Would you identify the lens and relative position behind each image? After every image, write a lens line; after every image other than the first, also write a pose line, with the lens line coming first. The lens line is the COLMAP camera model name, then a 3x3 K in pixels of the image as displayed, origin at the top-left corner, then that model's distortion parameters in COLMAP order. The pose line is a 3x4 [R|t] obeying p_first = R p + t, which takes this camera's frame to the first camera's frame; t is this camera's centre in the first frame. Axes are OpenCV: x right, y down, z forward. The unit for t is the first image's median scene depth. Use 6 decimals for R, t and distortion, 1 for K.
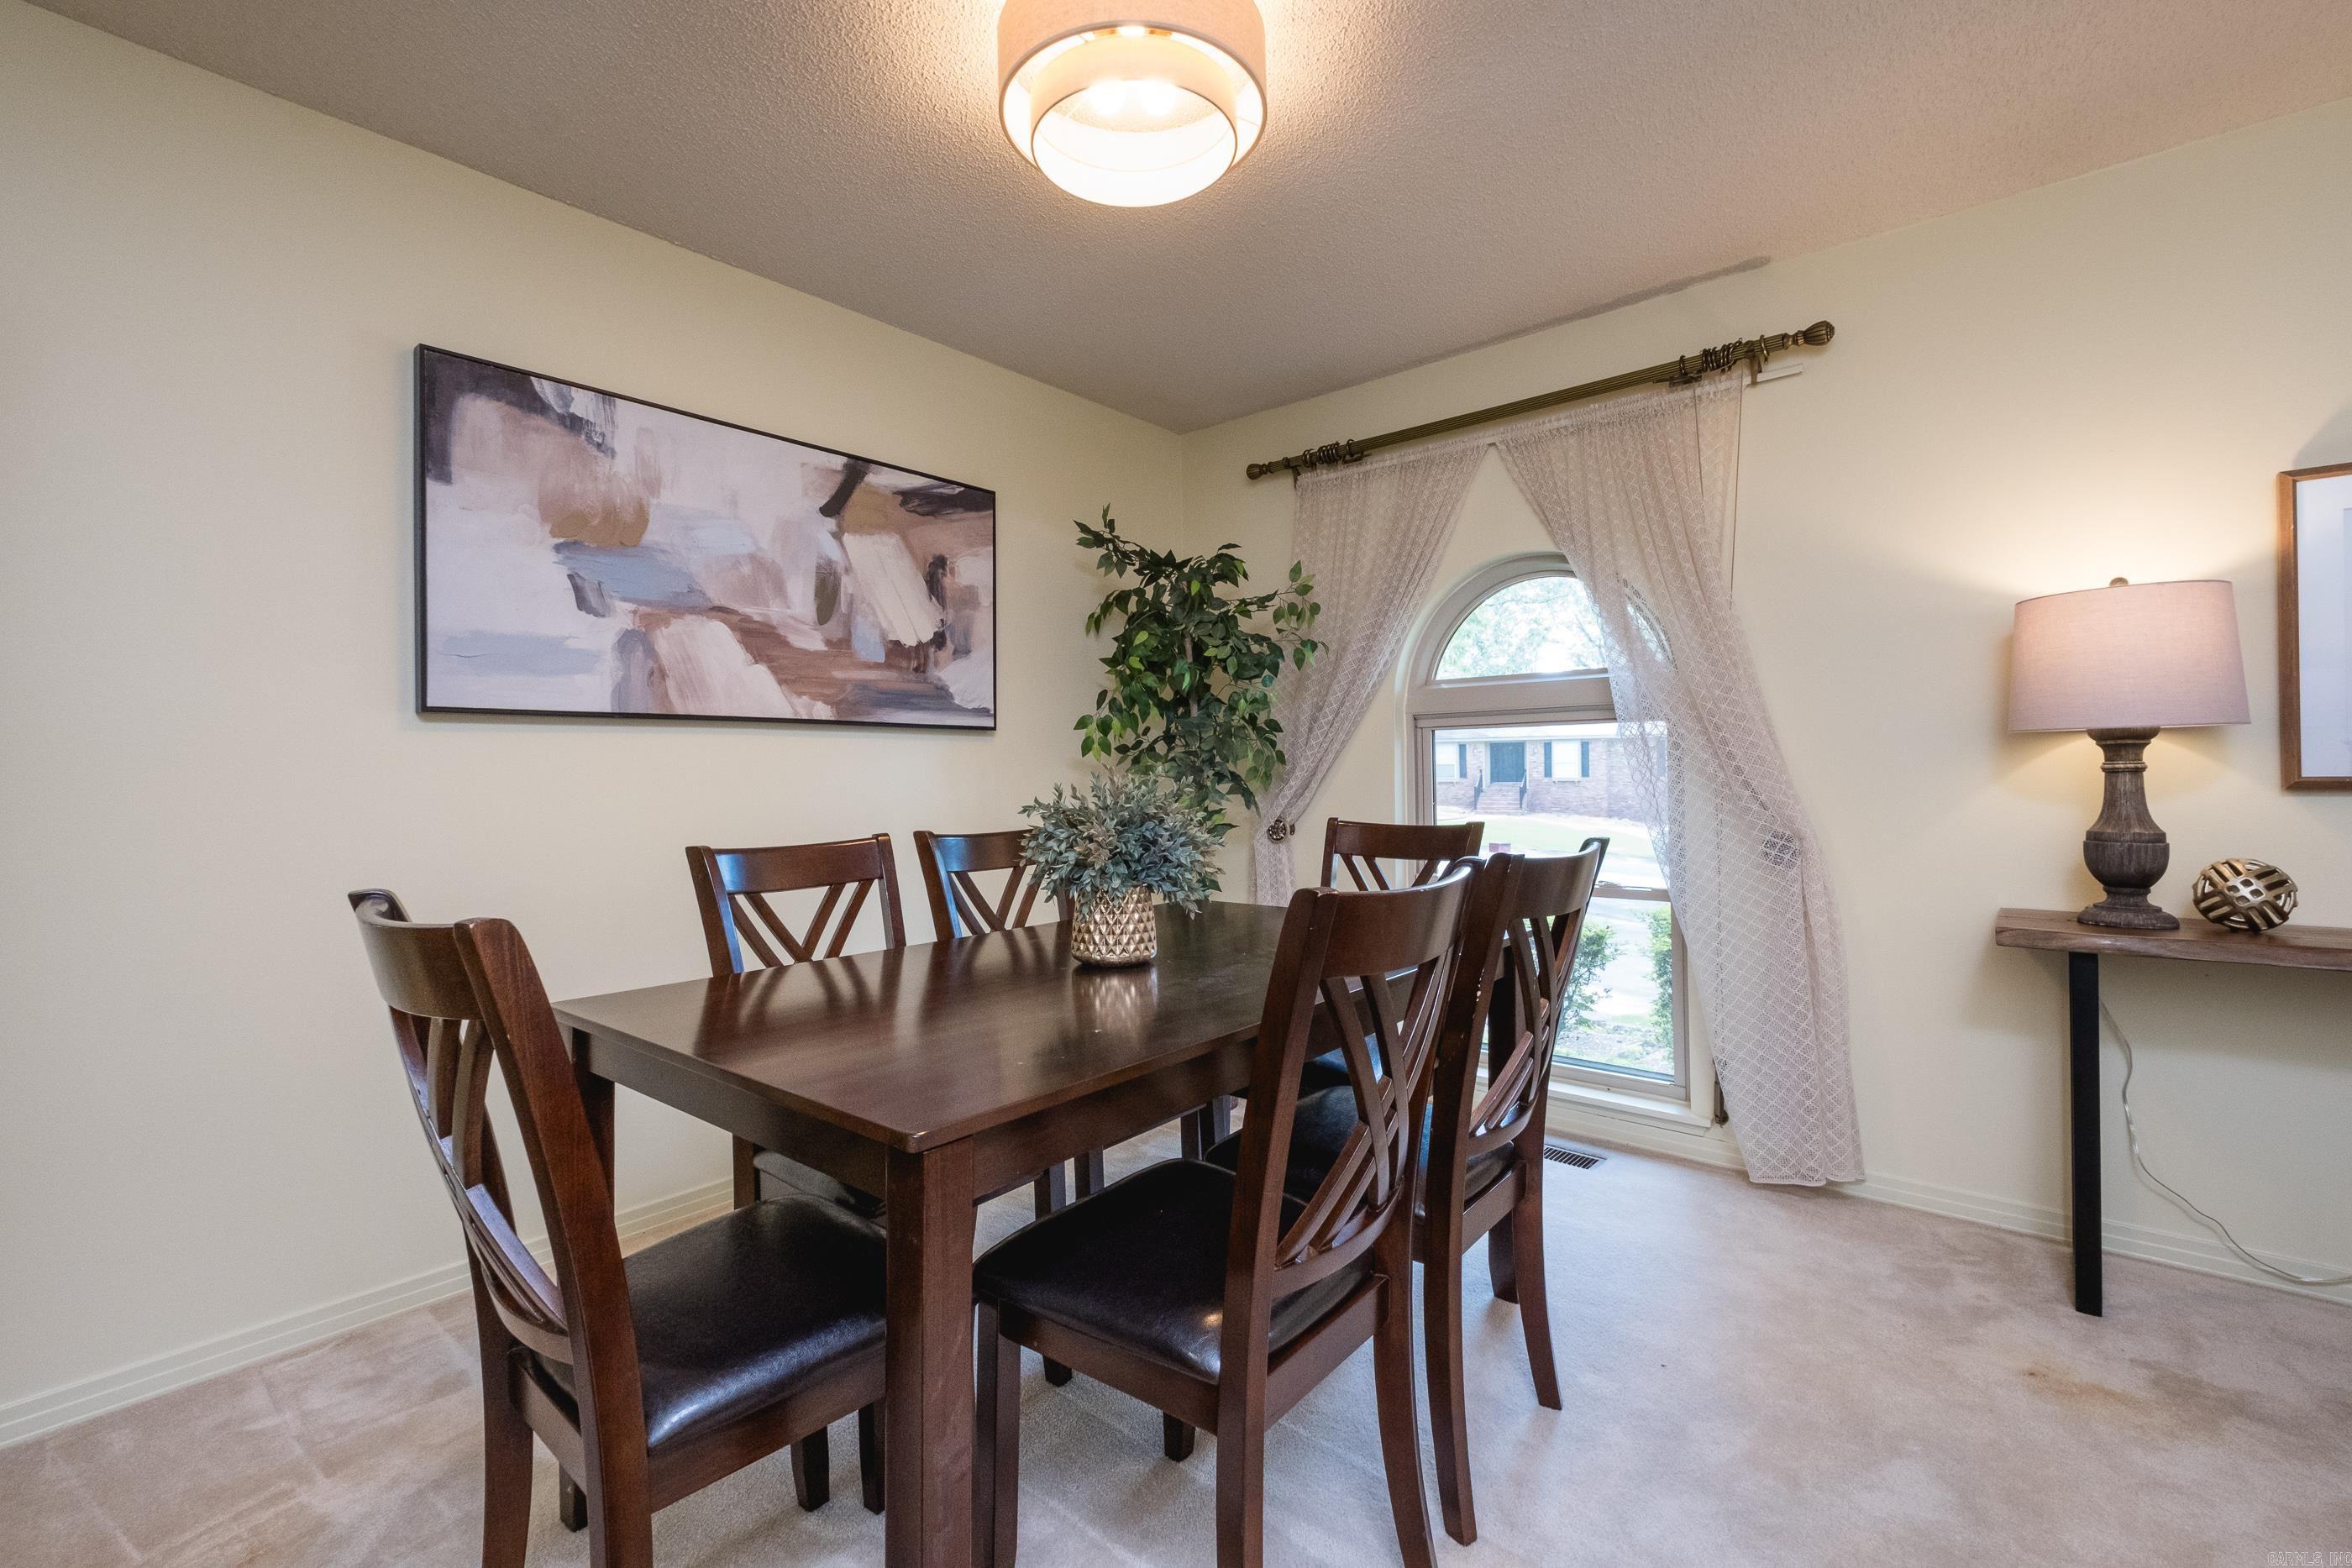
lens RADIAL K [[1010.6, 0, 1175.0], [0, 1010.6, 769.5], [0, 0, 1]] dist [0.003773, -0.003432]
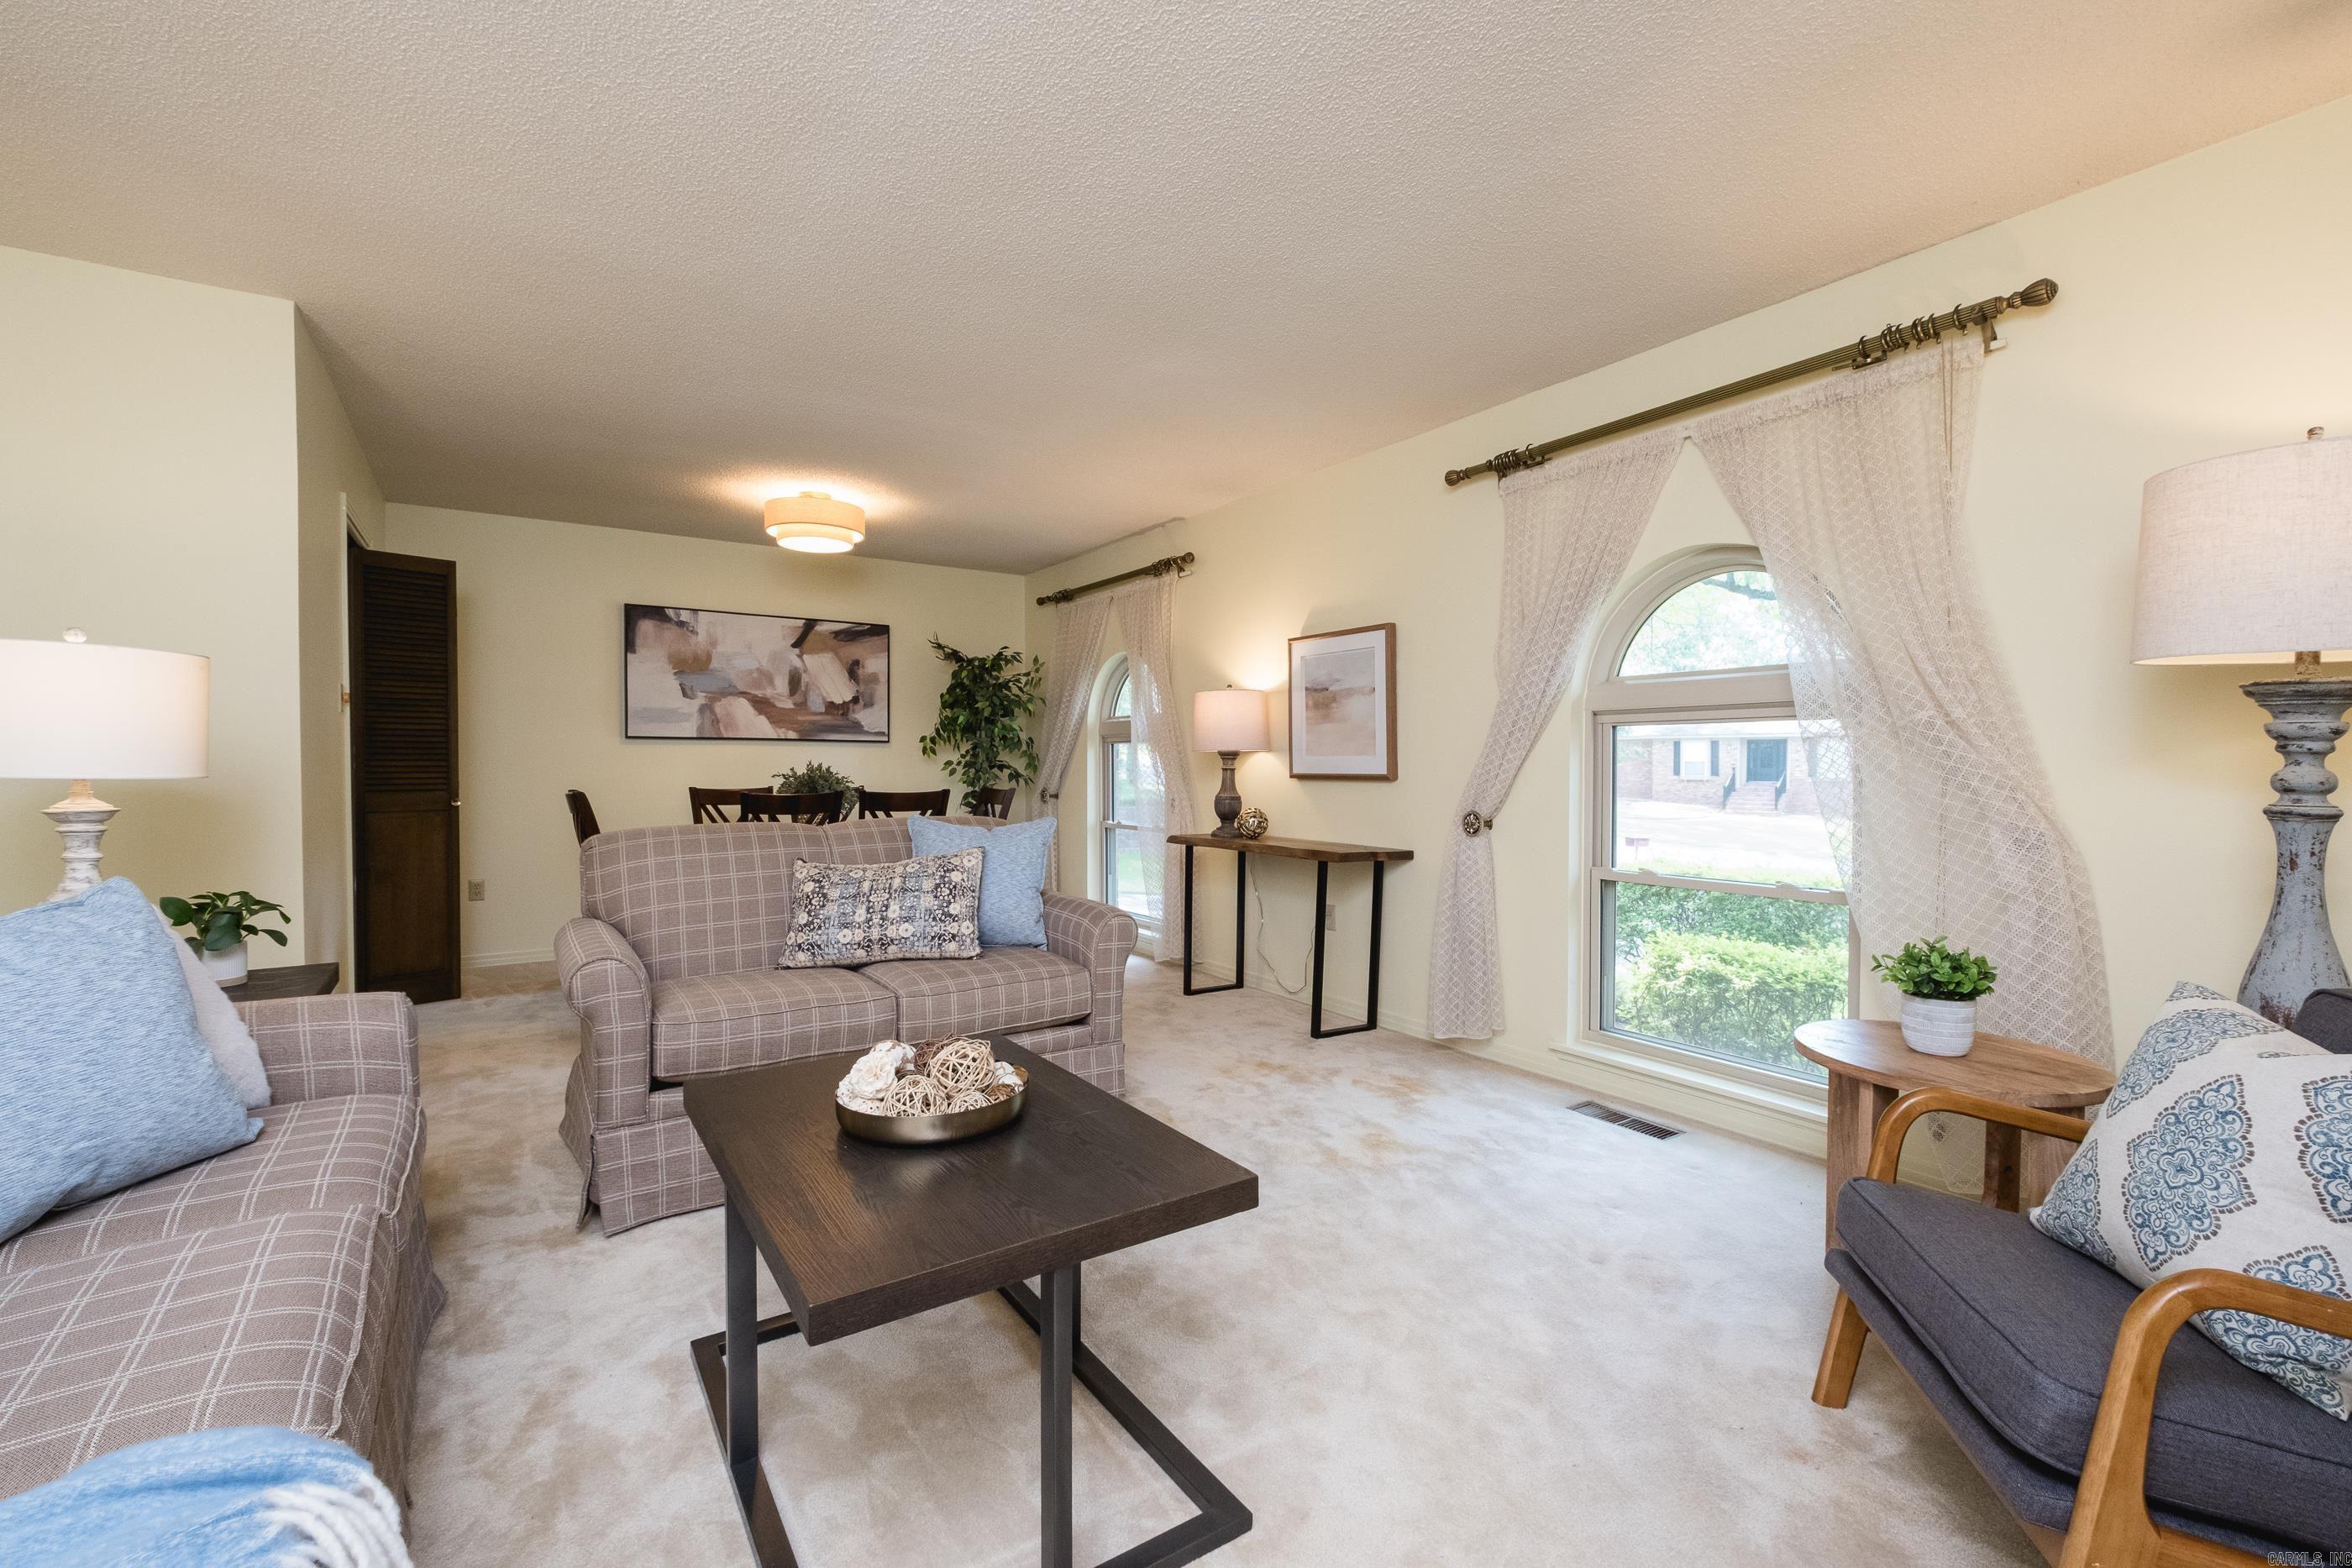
lens RADIAL K [[1010.6, 0, 1169.8], [0, 1010.6, 788.3], [0, 0, 1]] dist [0.003773, -0.003432]
pose [[0.958780, 0.019982, -0.283447, 0.969546], [-0.012305, 0.999508, 0.028838, -0.012998], [0.283883, -0.024161, 0.958554, -0.812208]]
